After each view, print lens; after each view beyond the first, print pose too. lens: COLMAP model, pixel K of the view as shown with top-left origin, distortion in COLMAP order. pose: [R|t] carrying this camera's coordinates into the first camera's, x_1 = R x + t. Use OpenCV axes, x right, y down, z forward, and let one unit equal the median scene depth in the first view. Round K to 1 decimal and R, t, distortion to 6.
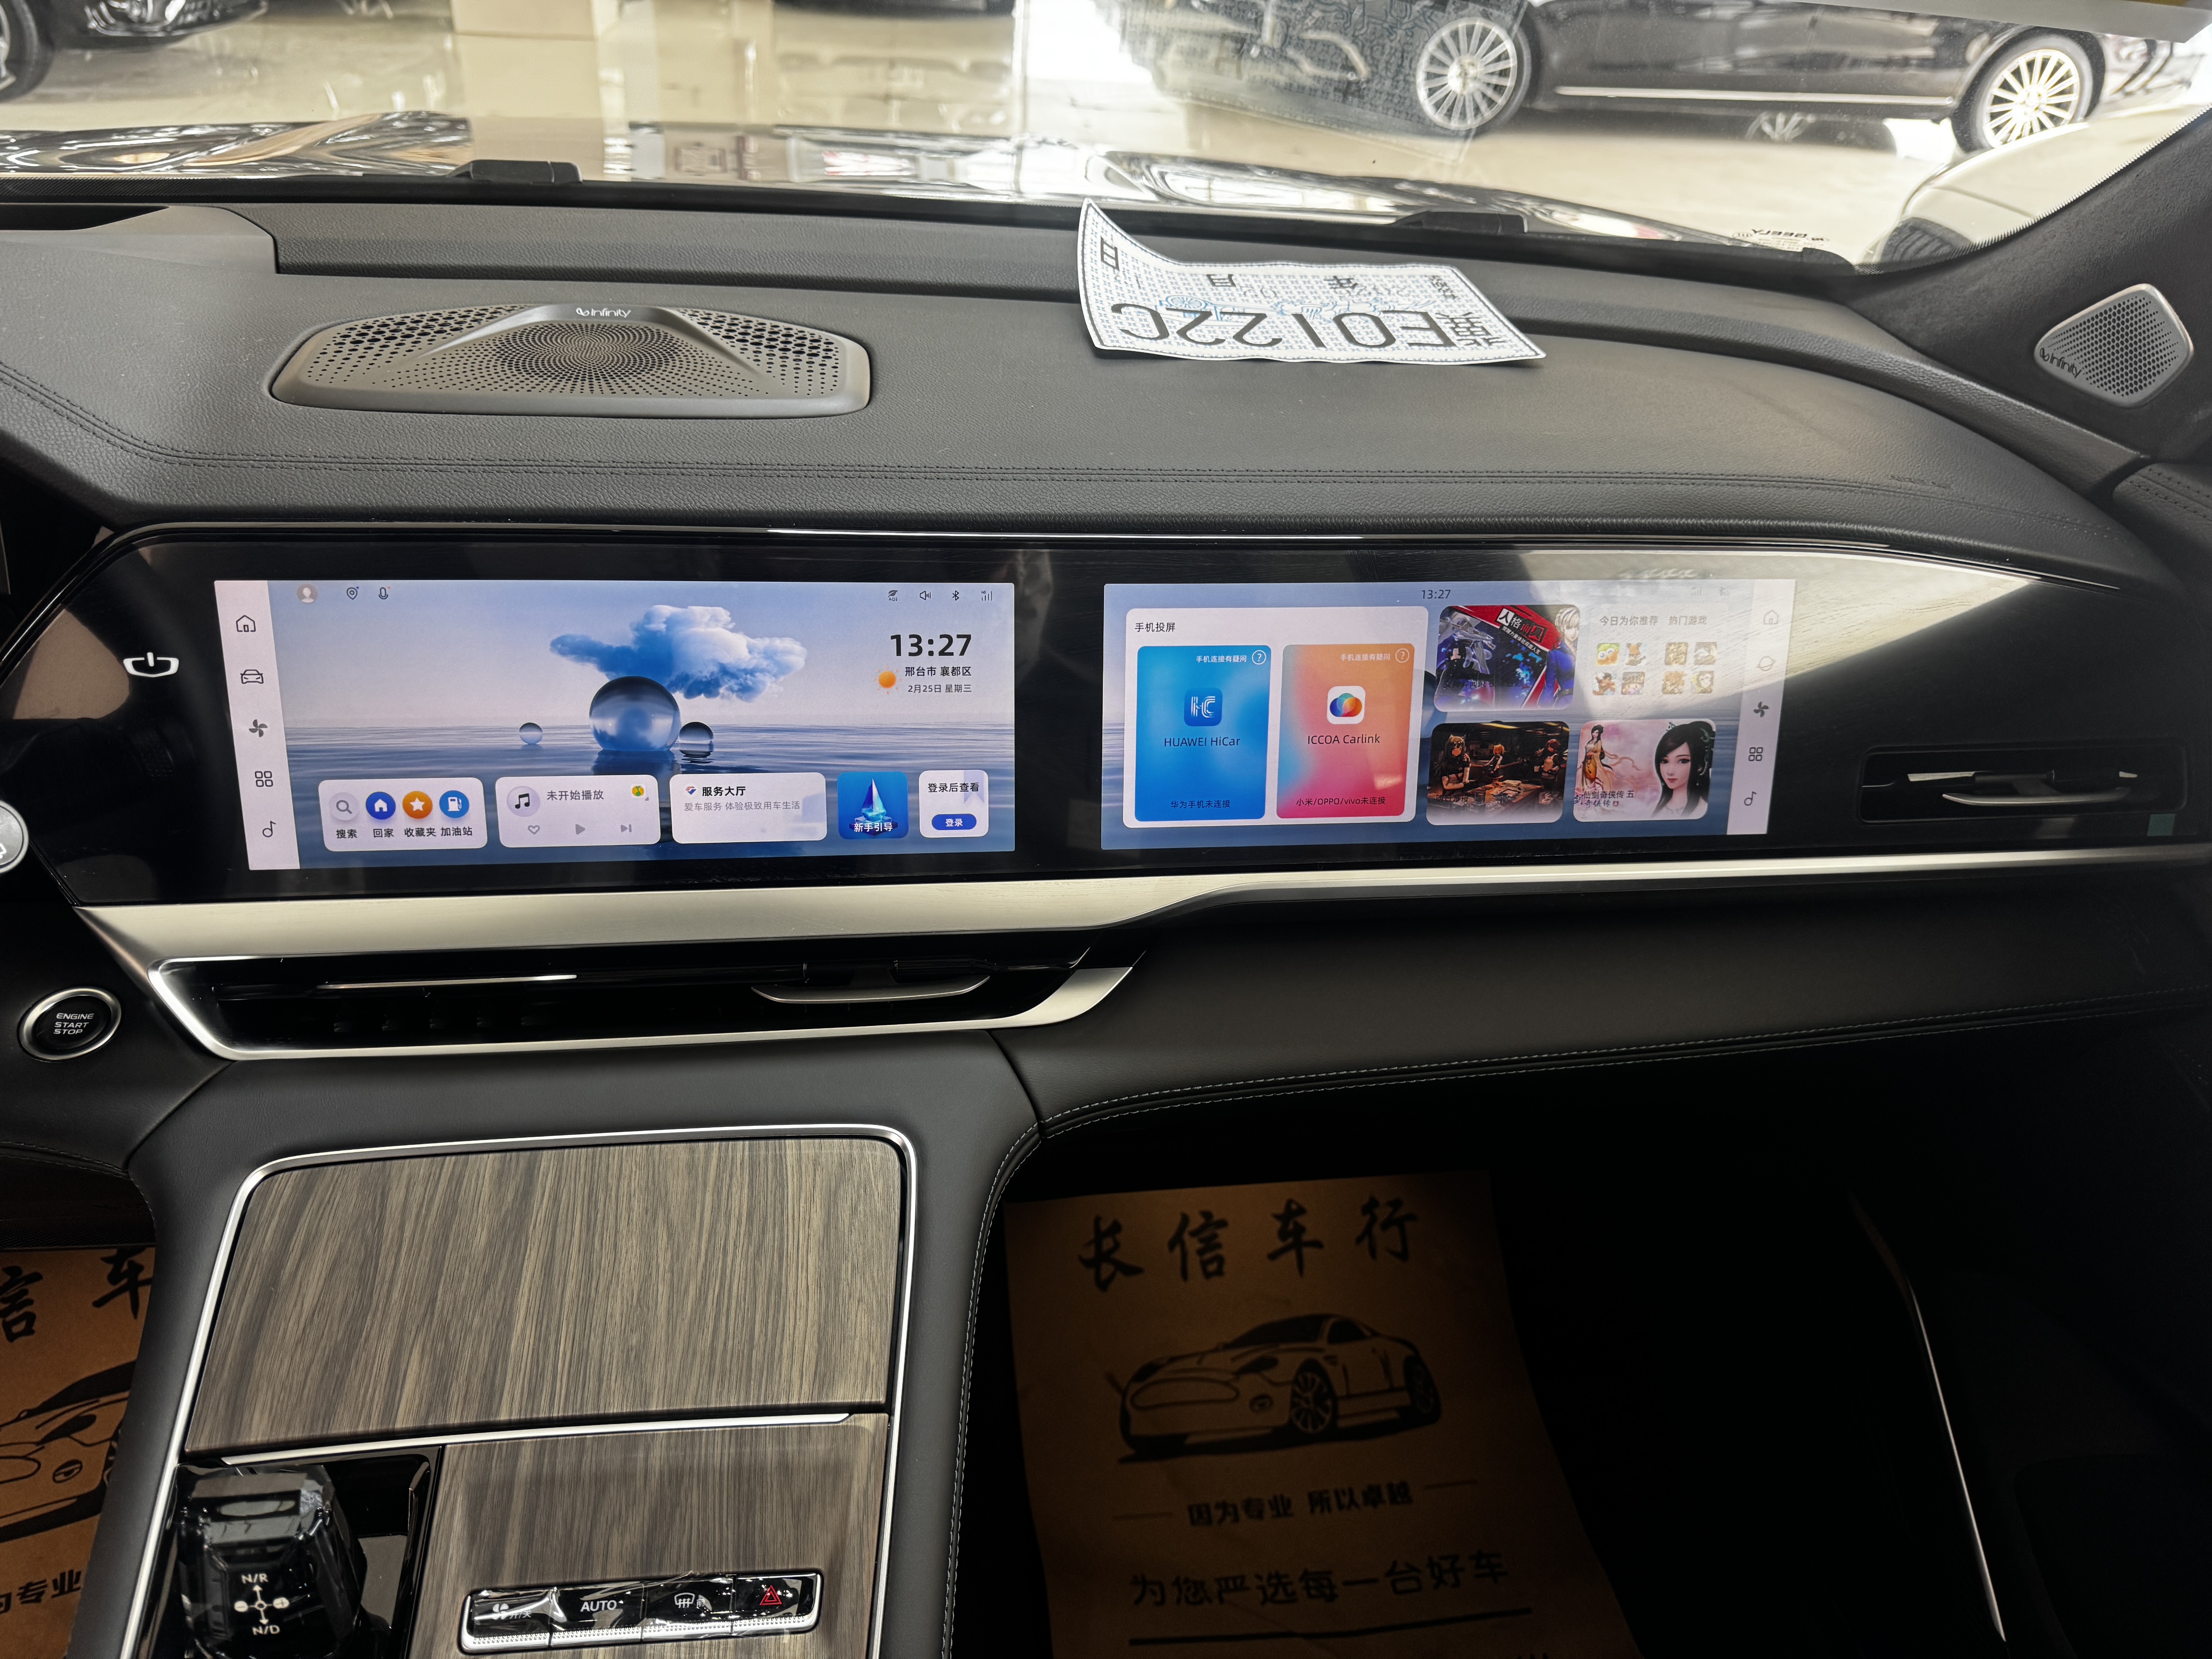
lens RADIAL K [[1568.7, 0, 1089.7], [0, 1568.7, 830.9], [0, 0, 1]] dist [0.139528, -0.279648]
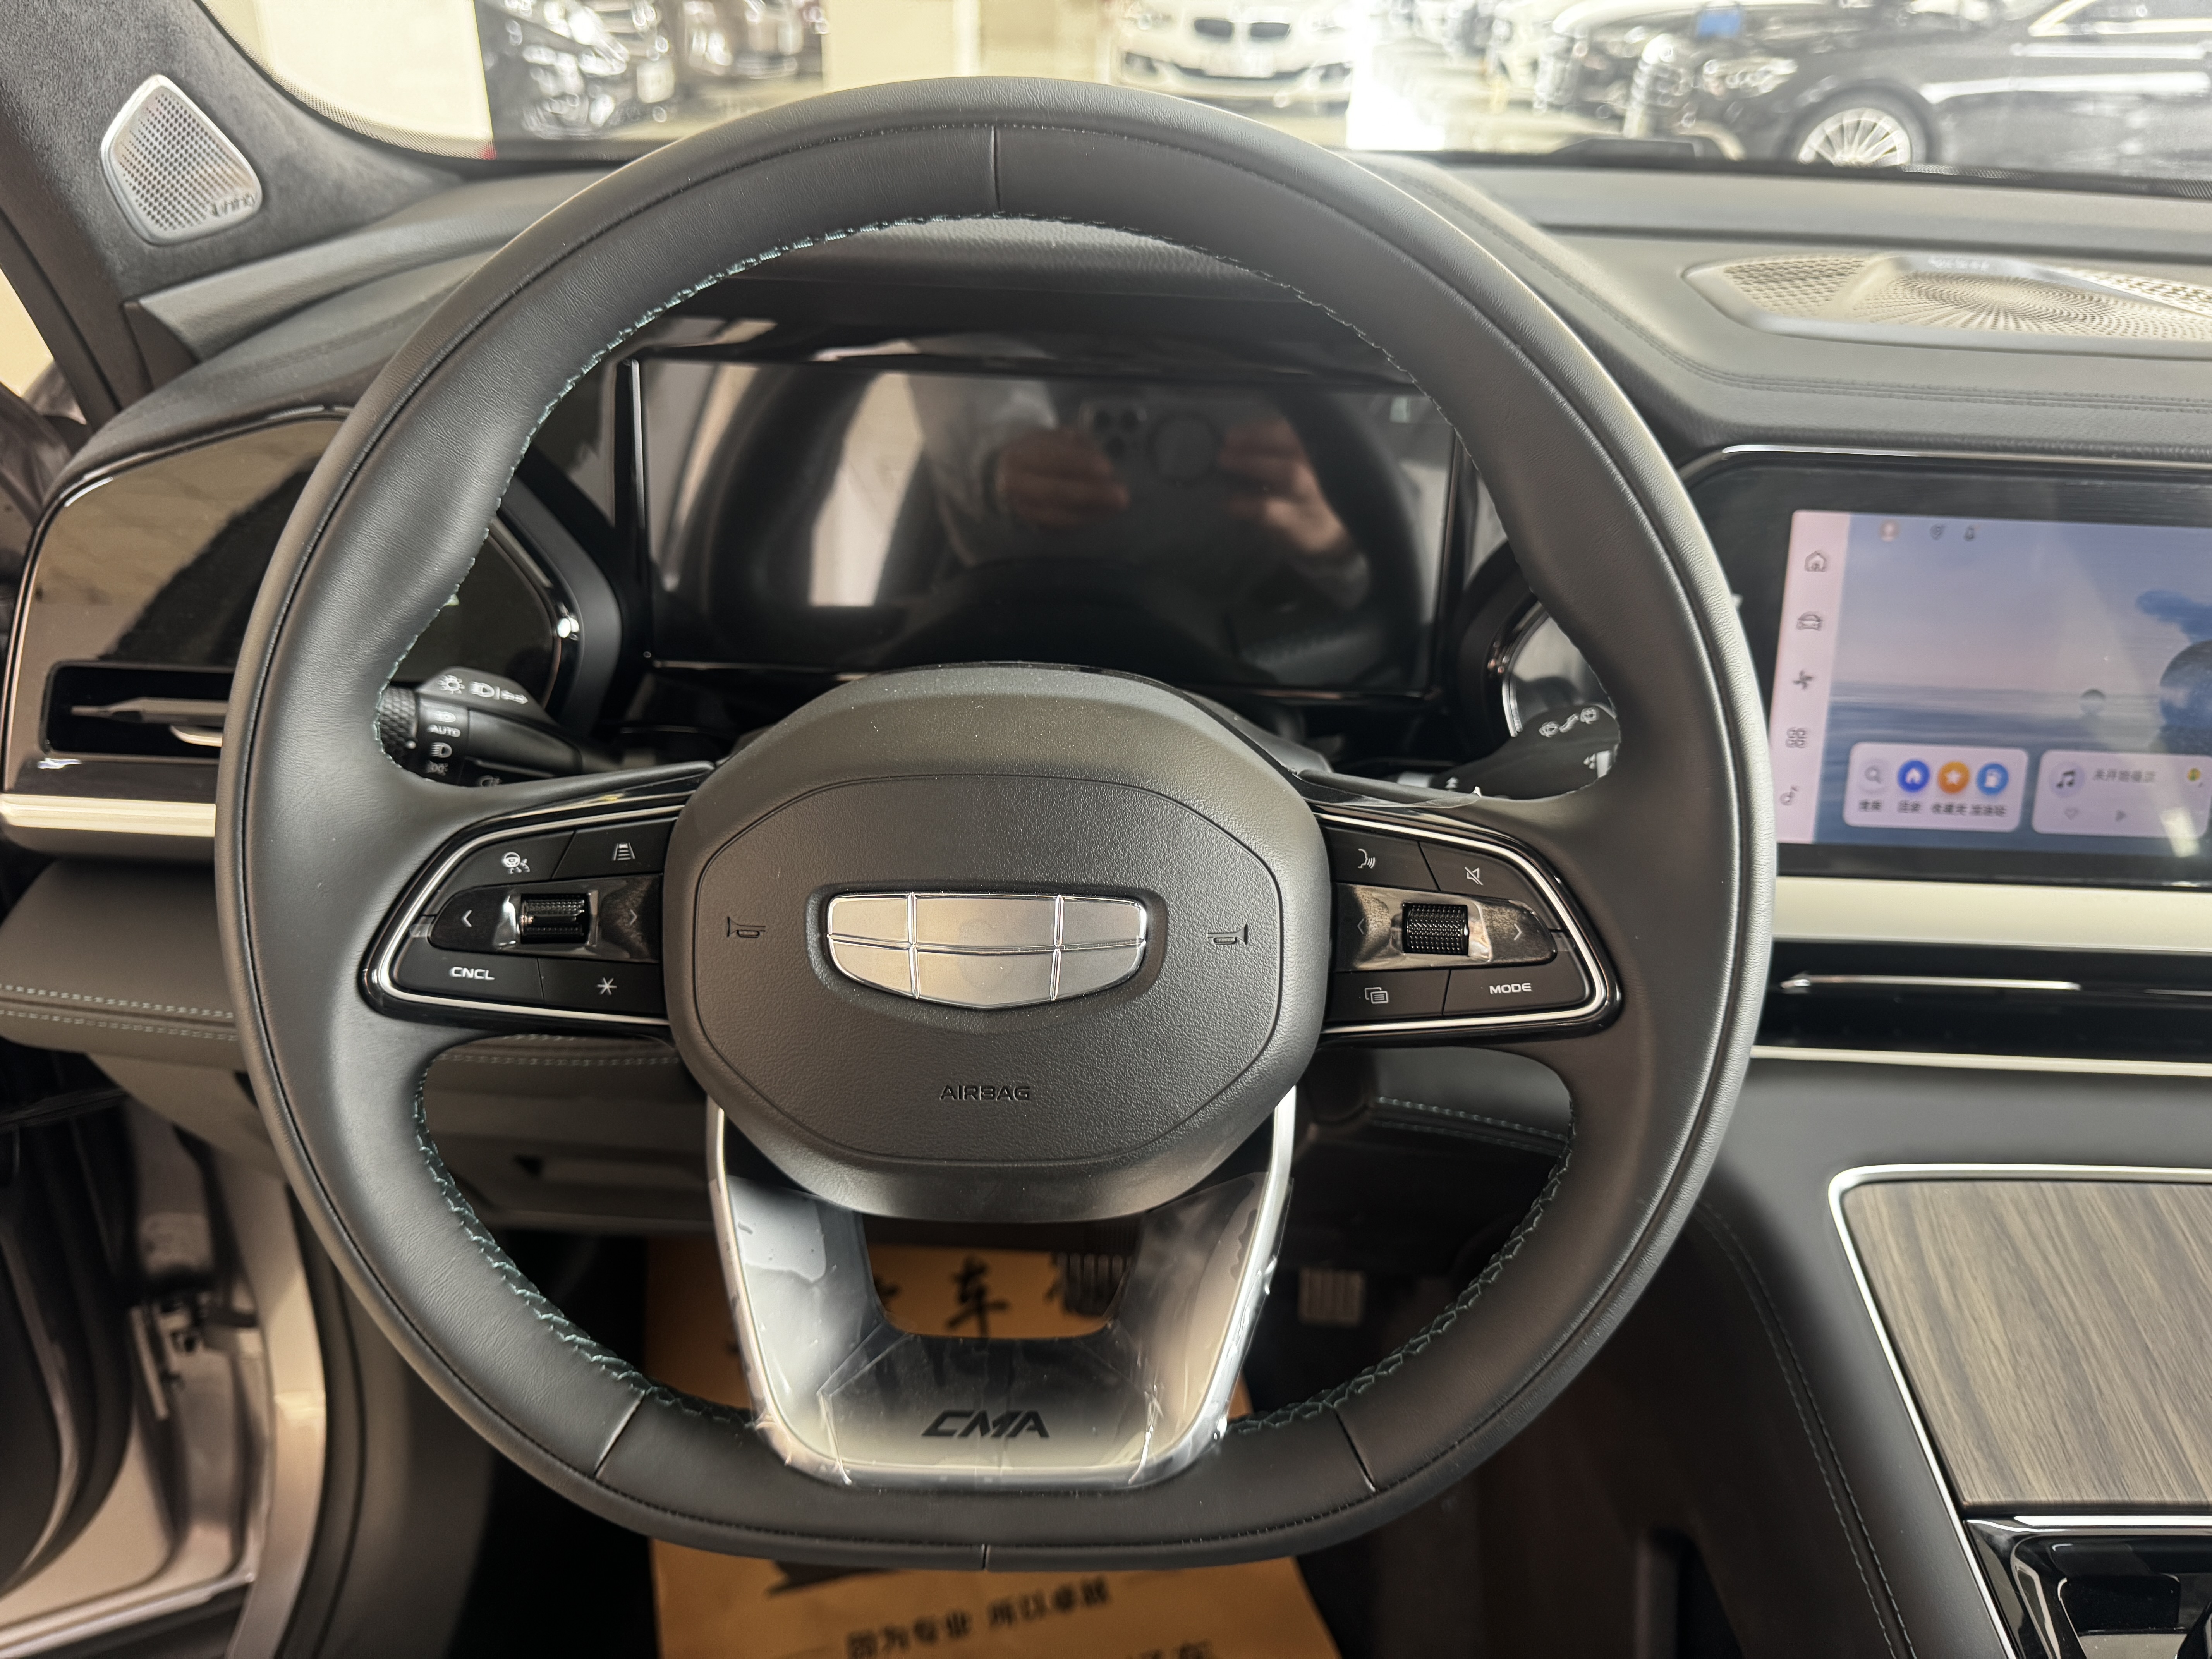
lens RADIAL K [[1620.9, 0, 1112.8], [0, 1620.9, 821.2], [0, 0, 1]] dist [-0.015014, -0.004592]
pose [[0.988926, 0.051712, -0.139107, -0.723519], [-0.060743, 0.996258, -0.061477, 0.086820], [0.135408, 0.069246, 0.988367, 0.058739]]
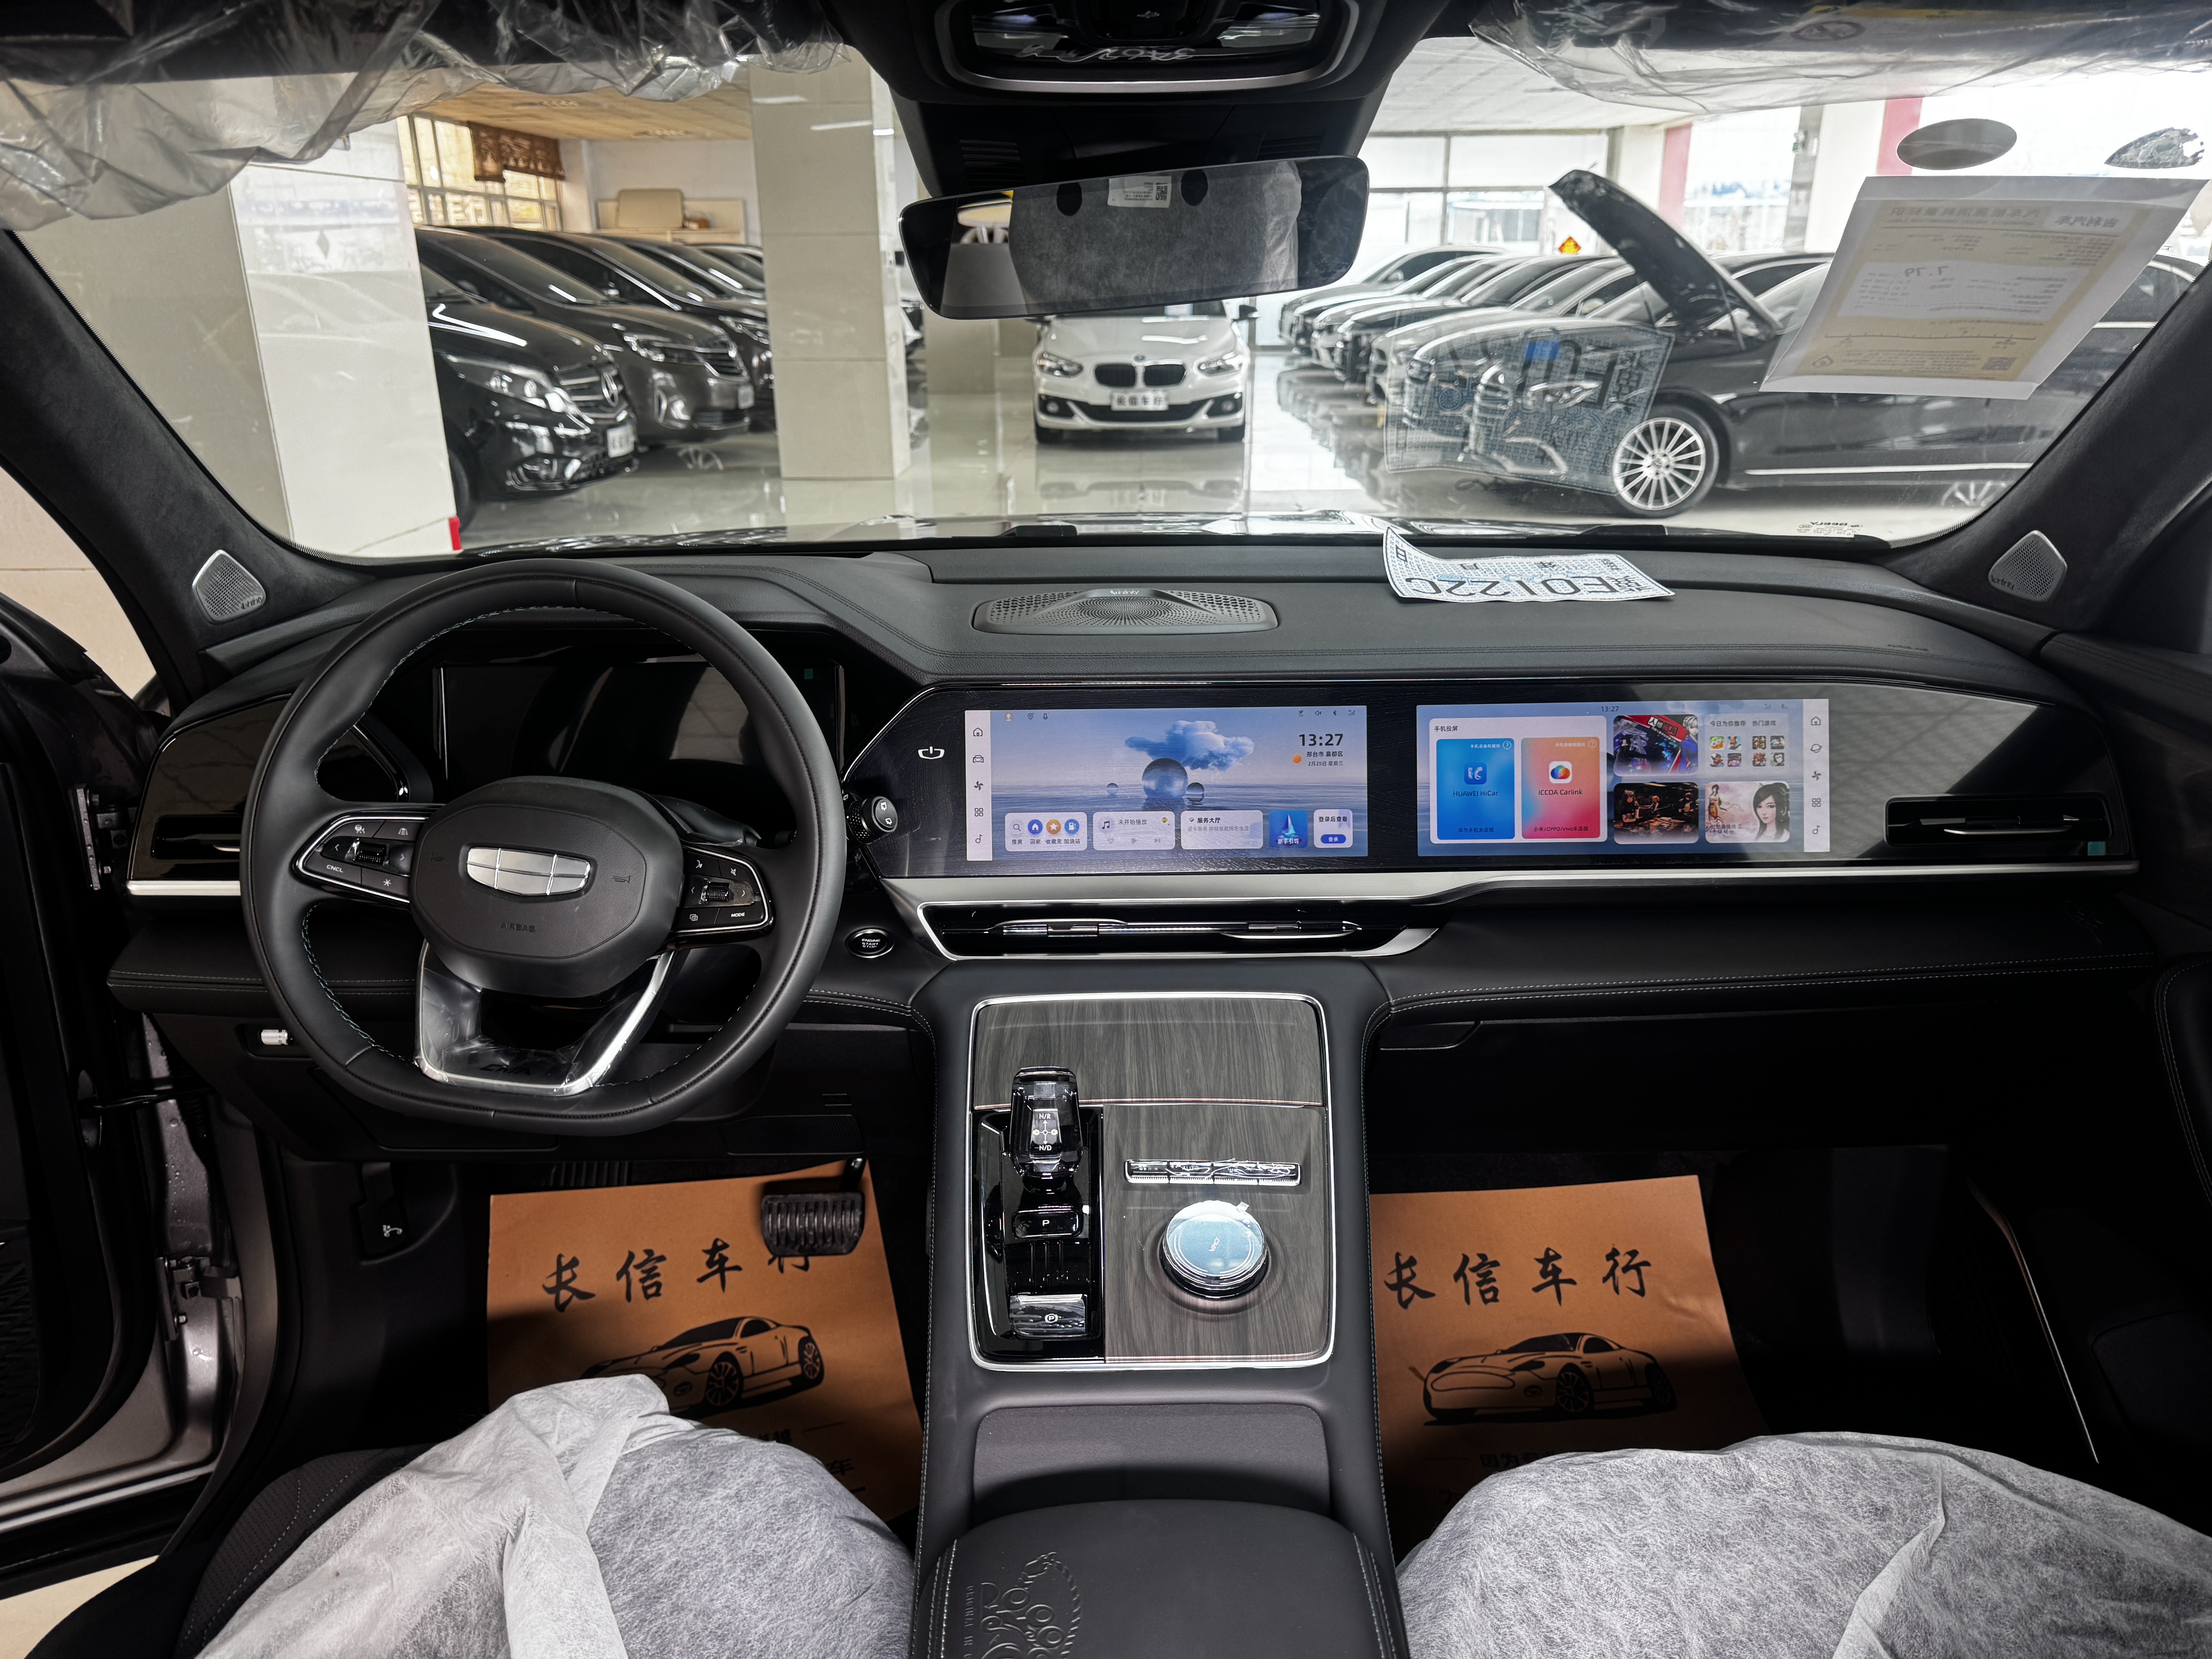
lens RADIAL K [[1540.3, 0, 1100.2], [0, 1540.3, 829.7], [0, 0, 1]] dist [0.186574, -0.410260]
pose [[0.990708, -0.021196, -0.134344, -0.113789], [-0.010010, 0.973738, -0.227450, 0.389529], [0.135637, 0.226681, 0.964478, -0.738573]]
